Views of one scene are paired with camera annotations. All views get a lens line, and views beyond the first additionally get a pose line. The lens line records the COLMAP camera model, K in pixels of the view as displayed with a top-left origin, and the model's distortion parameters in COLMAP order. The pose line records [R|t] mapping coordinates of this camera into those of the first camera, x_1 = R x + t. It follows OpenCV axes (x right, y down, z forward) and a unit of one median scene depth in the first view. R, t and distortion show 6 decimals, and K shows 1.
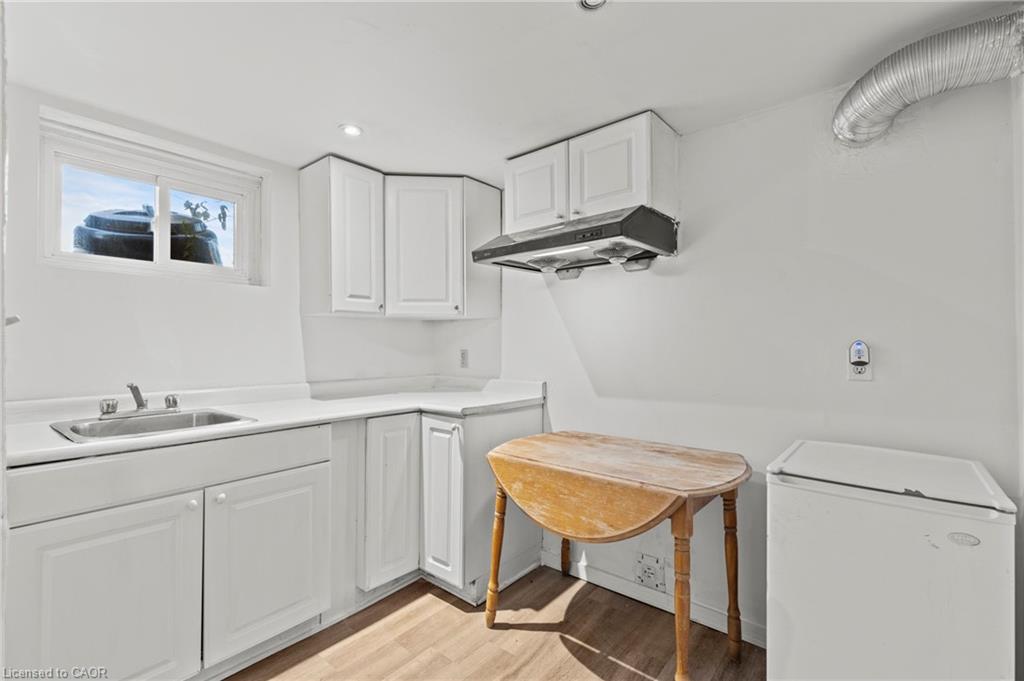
lens RADIAL K [[463.0, 0, 506.2], [0, 463.0, 339.2], [0, 0, 1]] dist [0.000580, -0.000387]
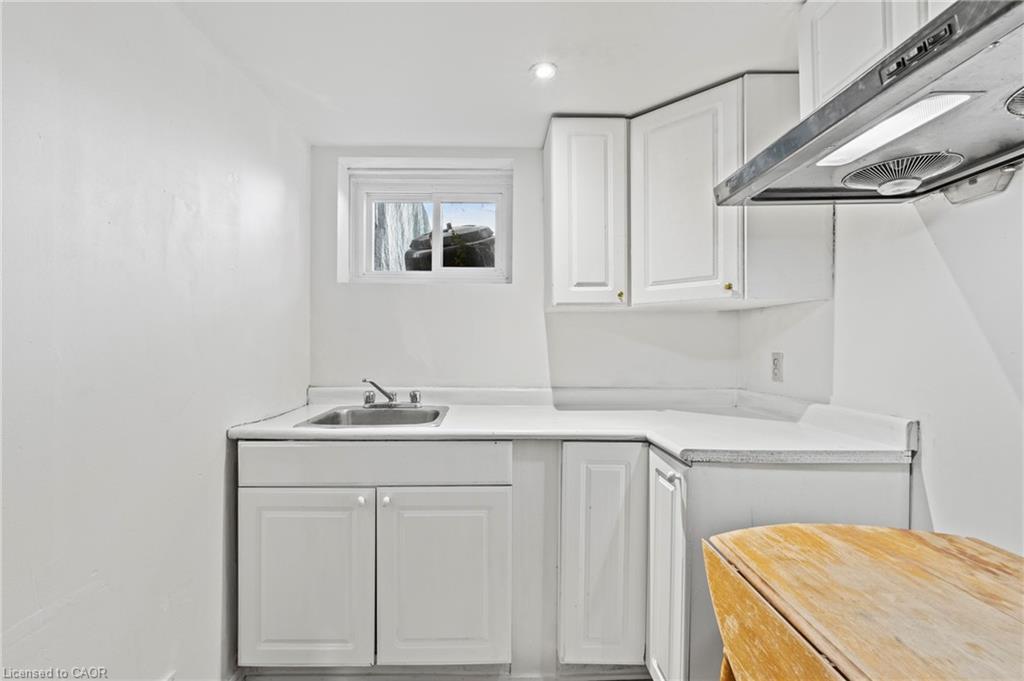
lens RADIAL K [[458.3, 0, 510.1], [0, 458.3, 348.4], [0, 0, 1]] dist [-0.001062, -0.000565]
pose [[0.641423, 0.006052, -0.767164, 0.203404], [0.007785, 0.999866, 0.014396, 0.005475], [0.767148, -0.015207, 0.641289, 0.403878]]
